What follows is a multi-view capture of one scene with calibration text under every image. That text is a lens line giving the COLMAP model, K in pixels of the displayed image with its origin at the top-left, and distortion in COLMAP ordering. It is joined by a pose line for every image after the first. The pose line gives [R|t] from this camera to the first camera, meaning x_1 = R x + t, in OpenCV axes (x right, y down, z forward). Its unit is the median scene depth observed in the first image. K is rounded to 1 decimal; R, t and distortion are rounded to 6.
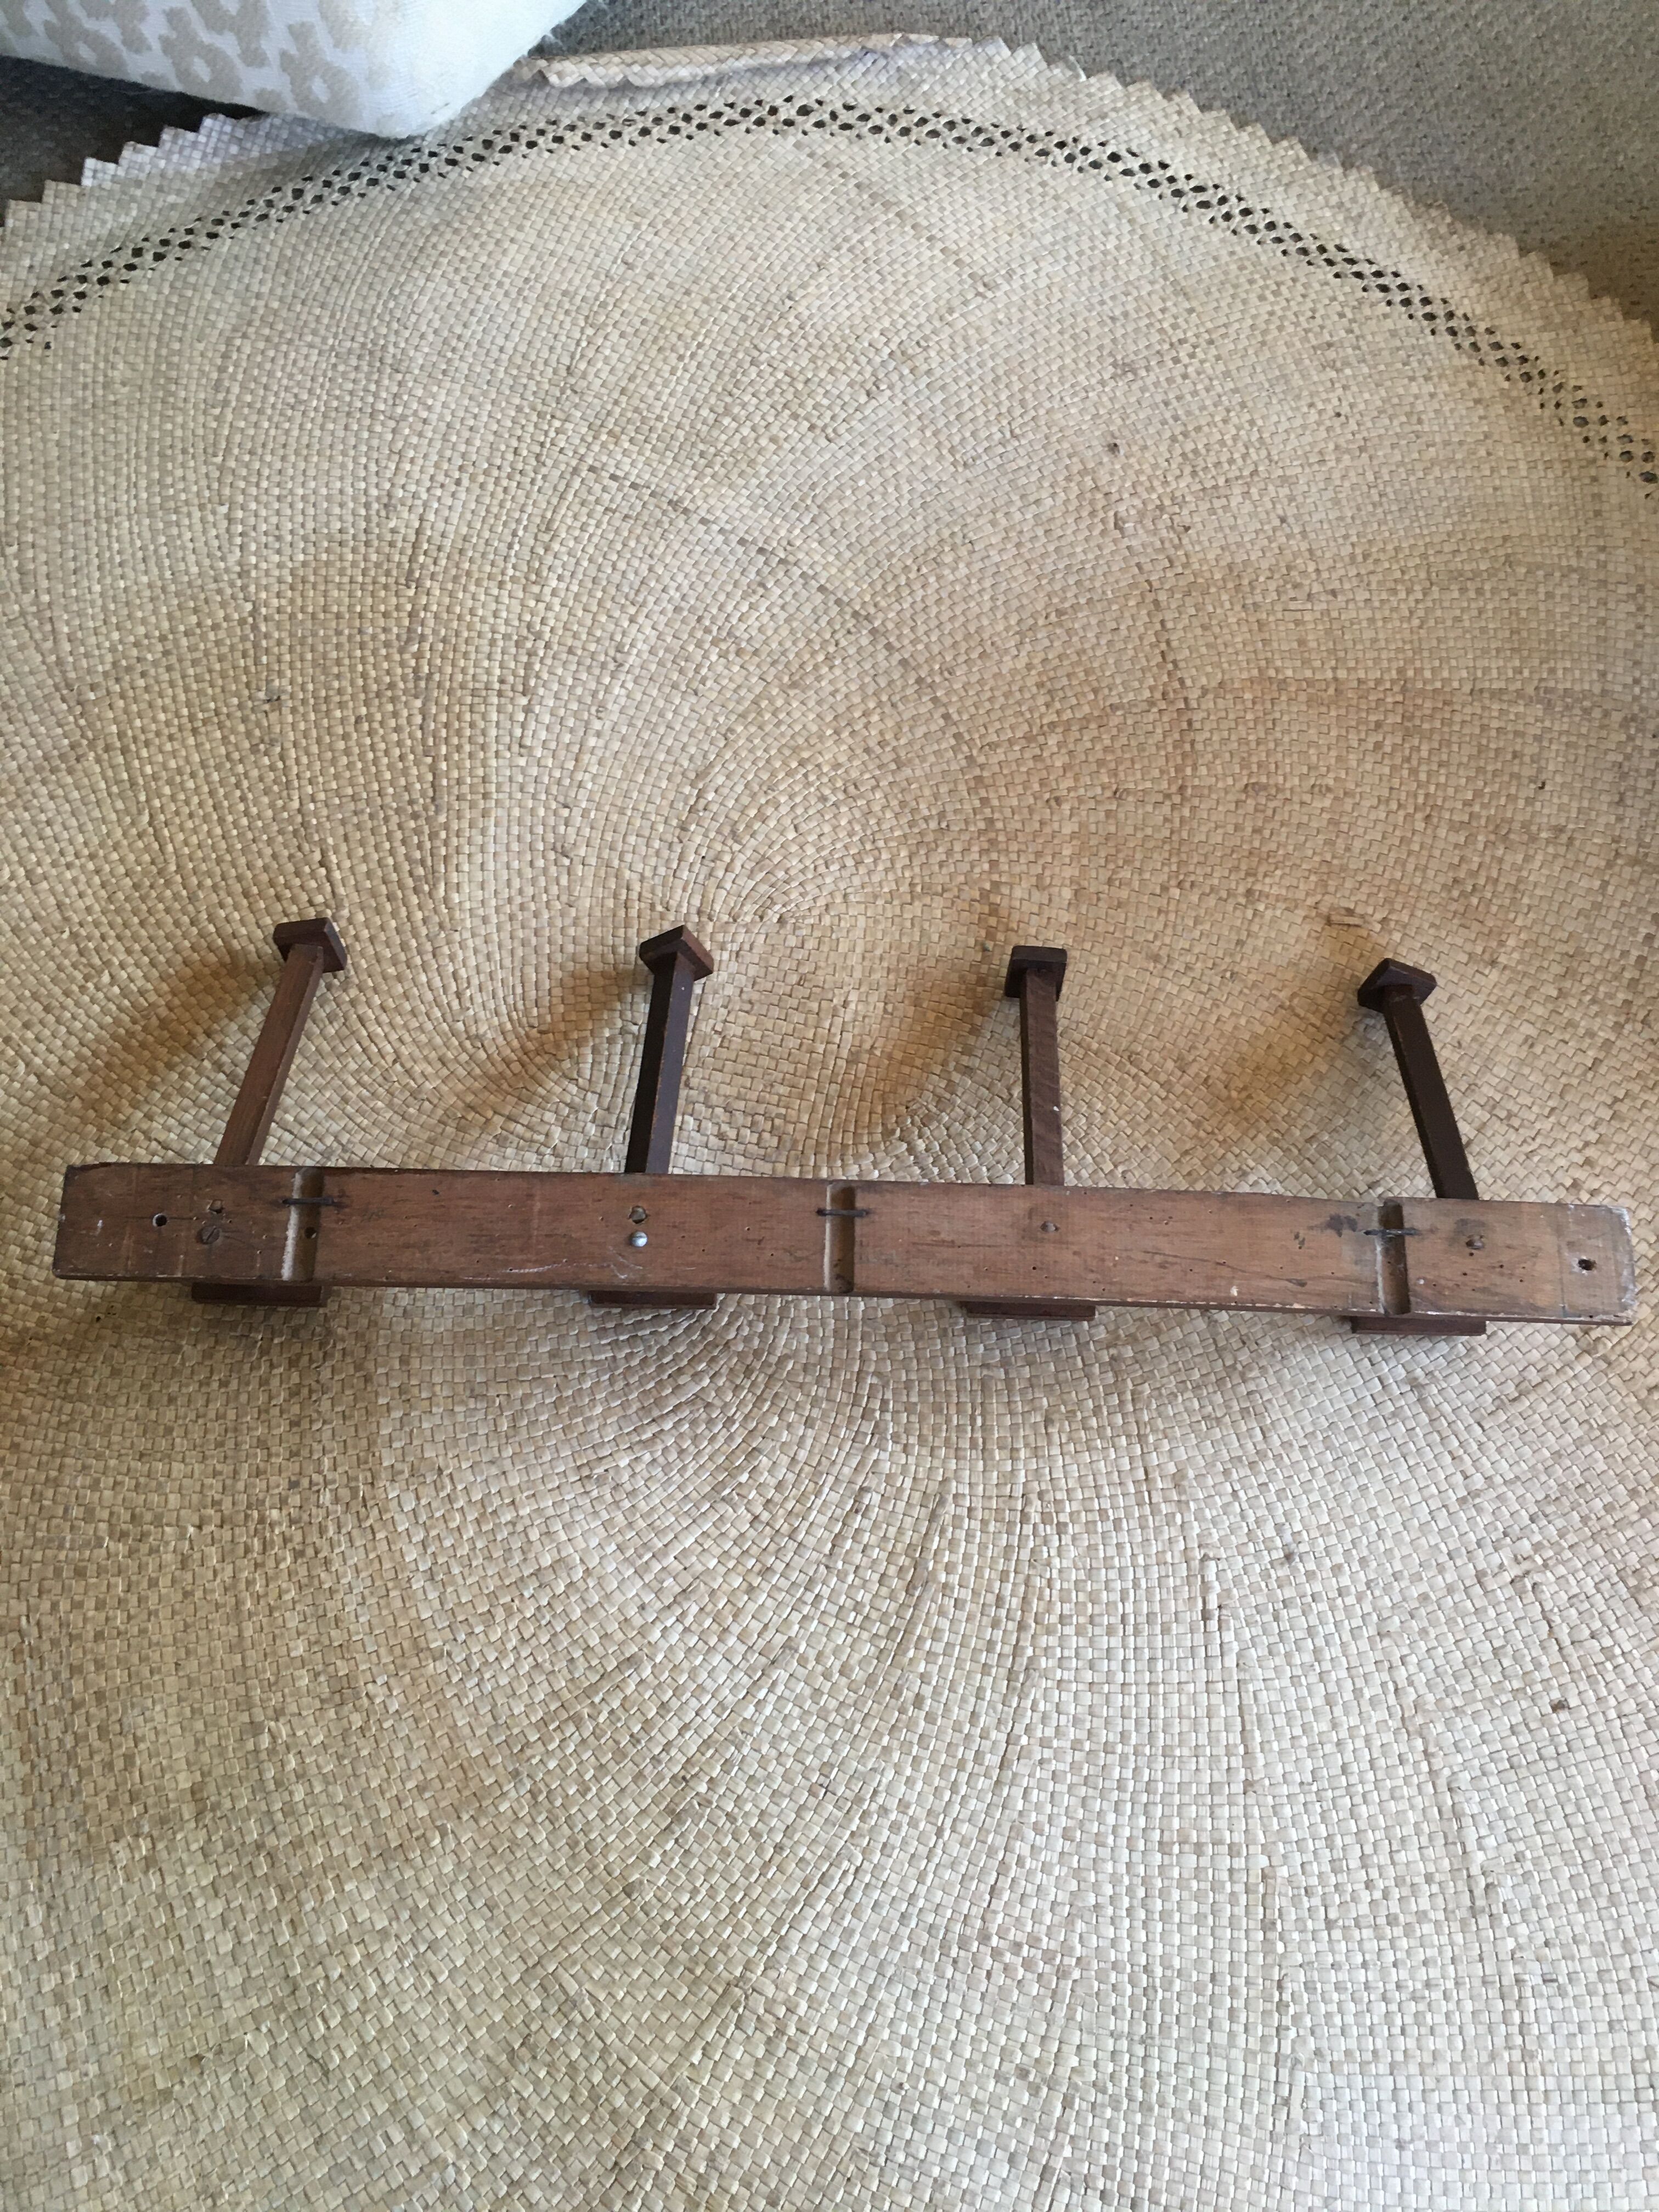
lens RADIAL K [[1931.7, 0, 834.3], [0, 1931.7, 1077.9], [0, 0, 1]] dist [0.069852, -0.109147]
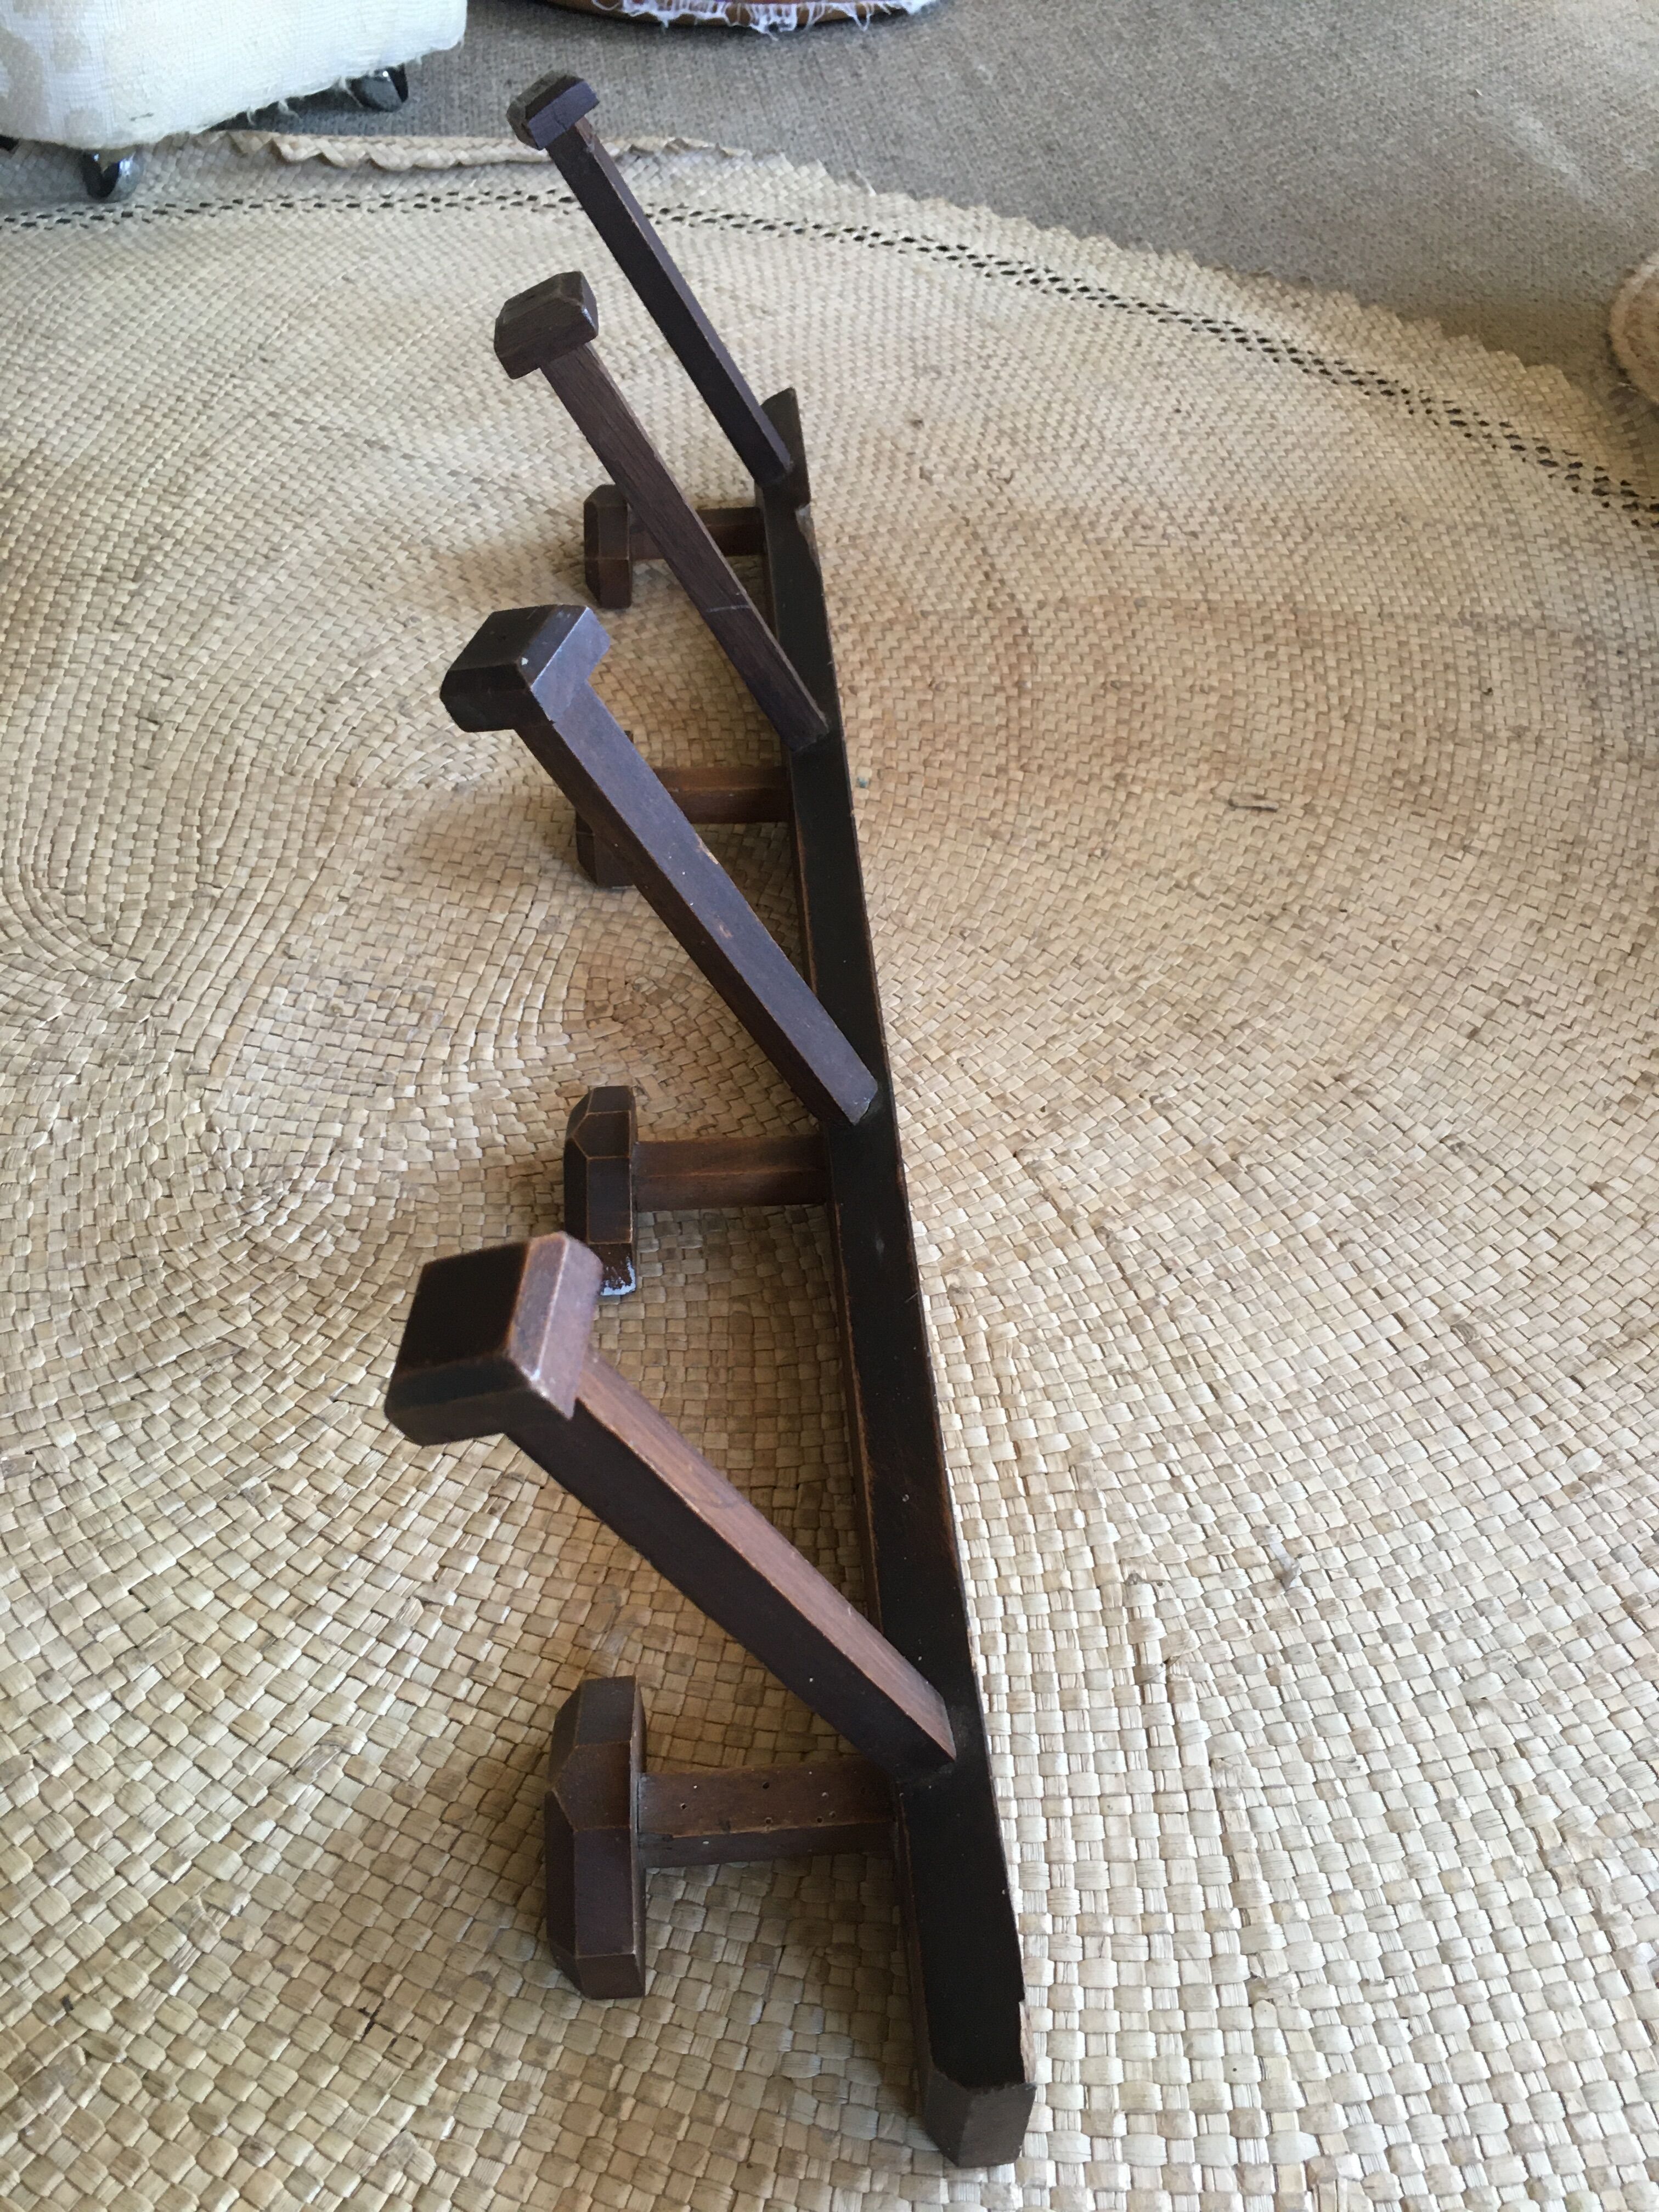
lens RADIAL K [[1931.7, 0, 835.3], [0, 1931.7, 1061.5], [0, 0, 1]] dist [0.069852, -0.109147]
pose [[0.997758, 0.007242, 0.066538, 0.063678], [0.020485, 0.913382, -0.406588, 0.299836], [-0.063719, 0.407039, 0.911186, 0.405650]]
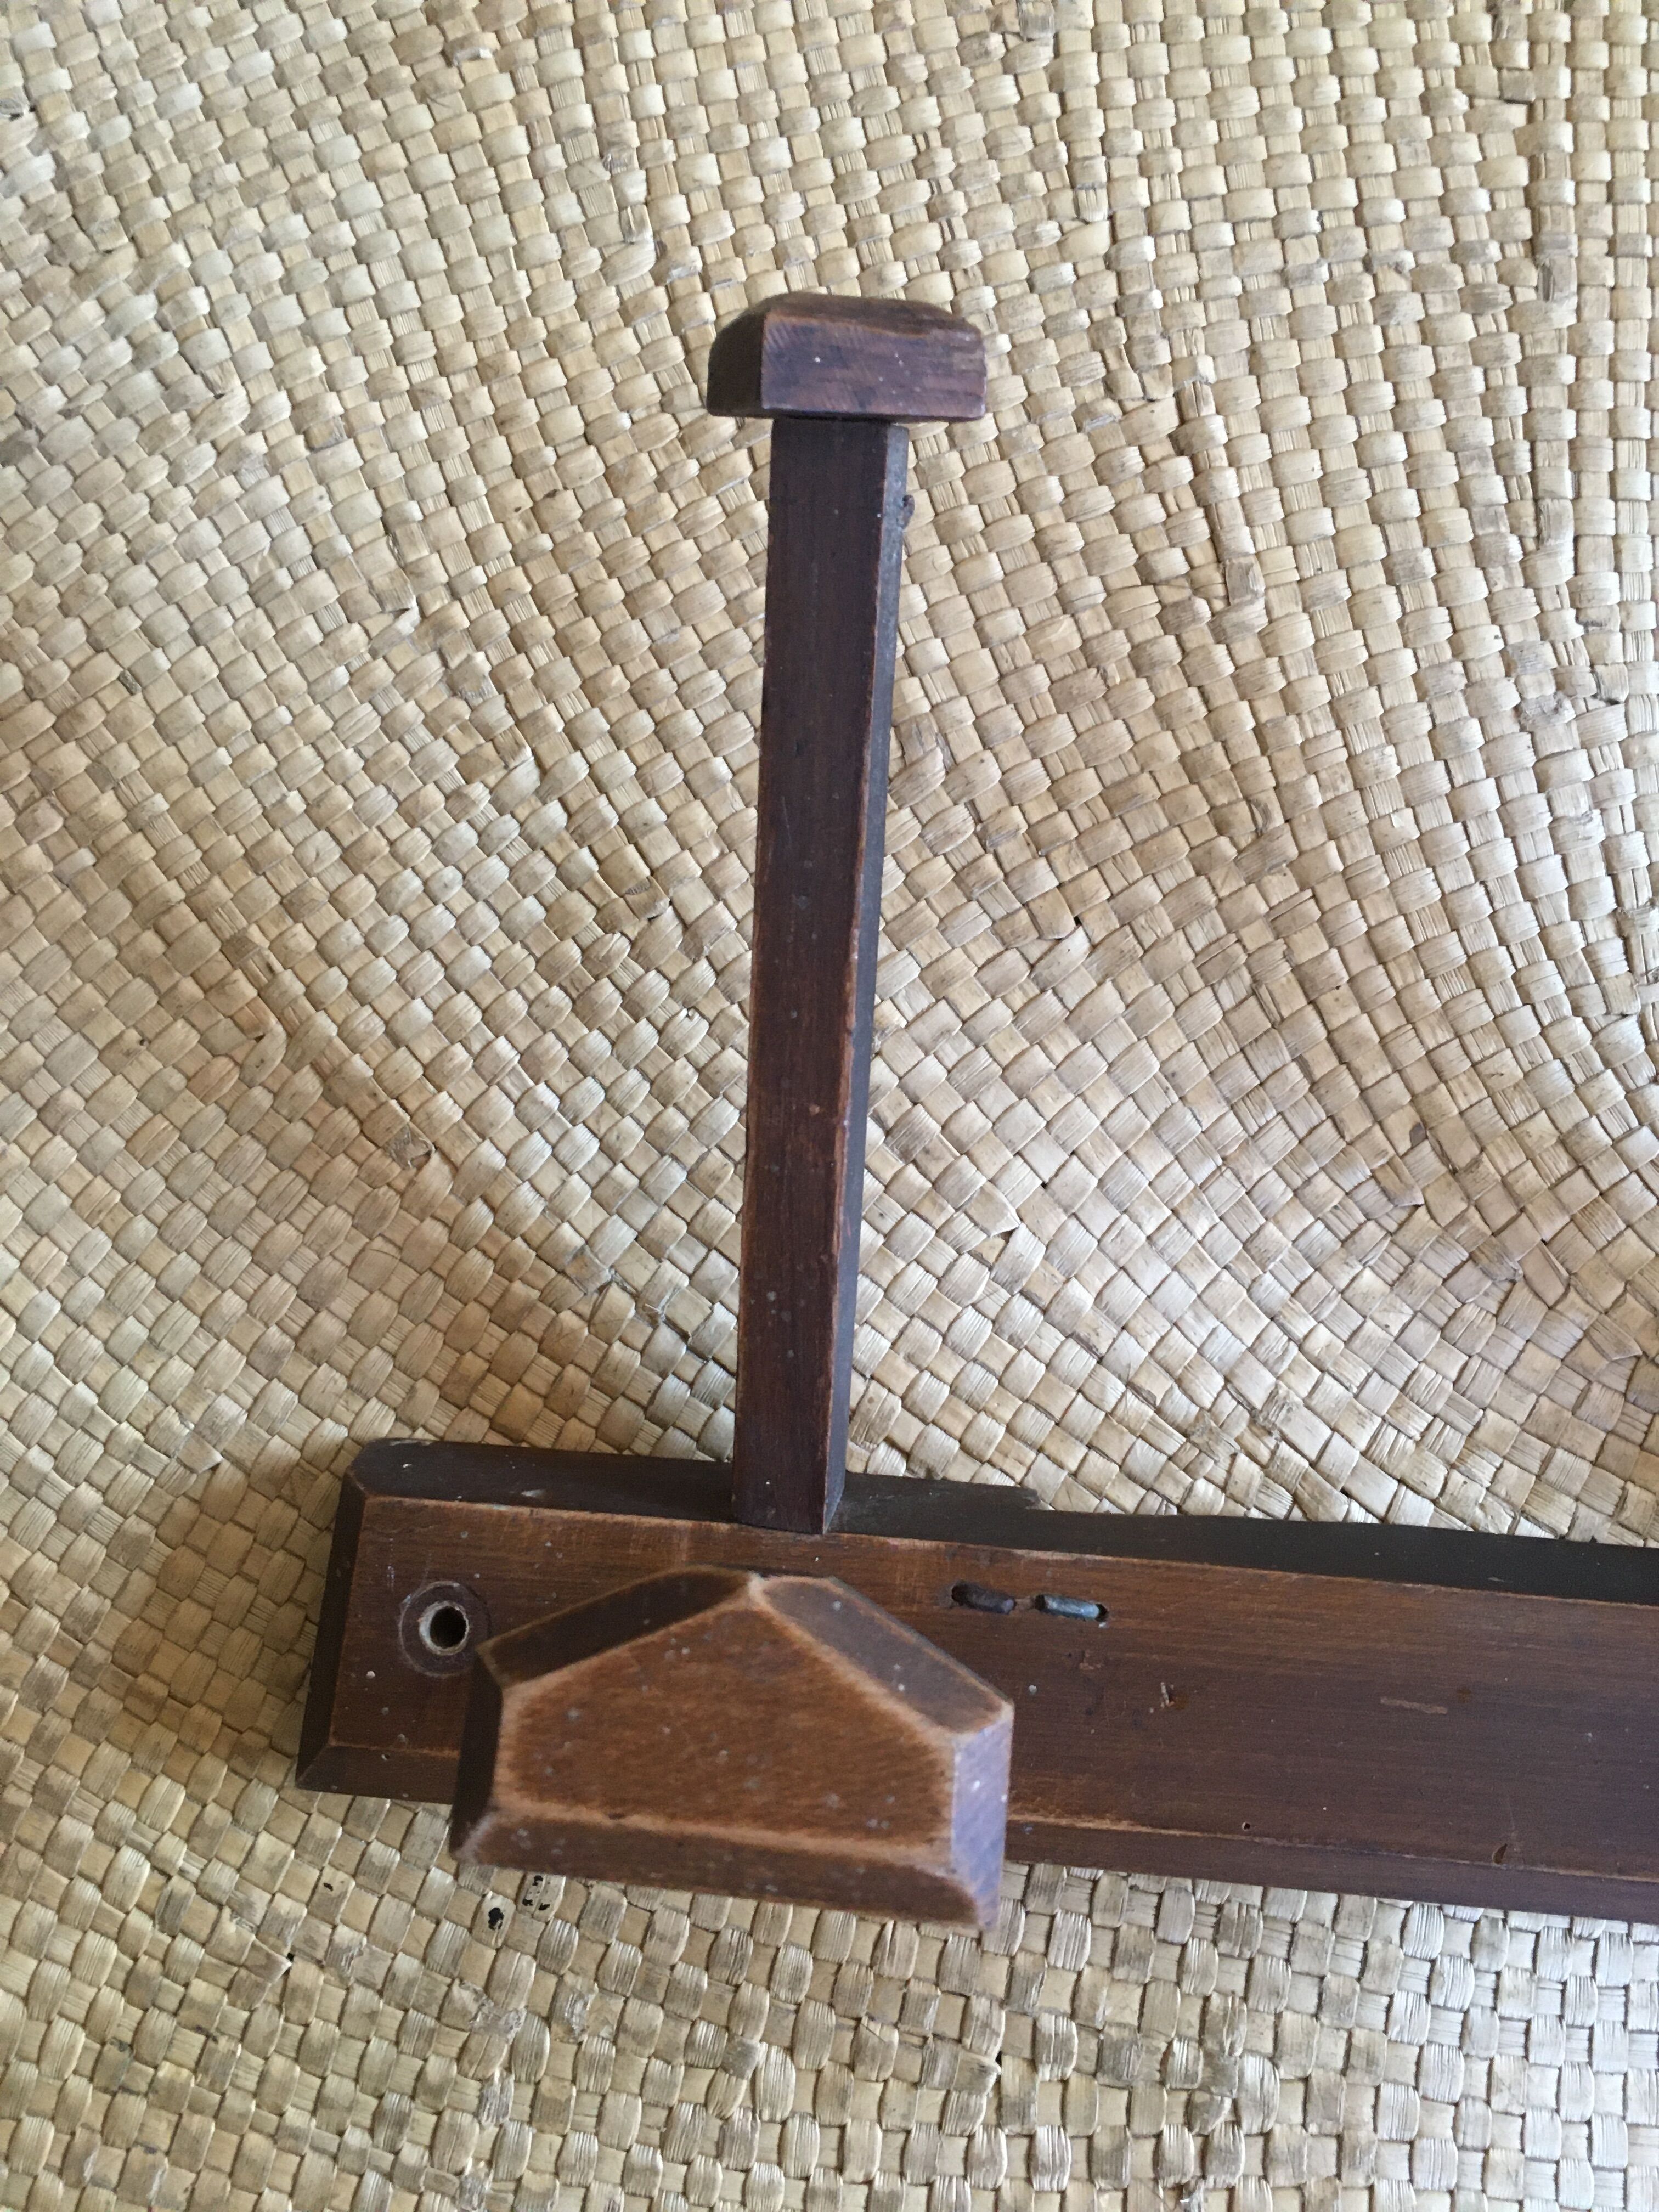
lens RADIAL K [[1931.7, 0, 833.4], [0, 1931.7, 1093.0], [0, 0, 1]] dist [0.069852, -0.109147]
pose [[0.989252, 0.106486, -0.100203, -0.285357], [-0.080232, 0.968228, 0.236848, -0.080618], [0.122240, -0.226263, 0.966366, 0.681261]]
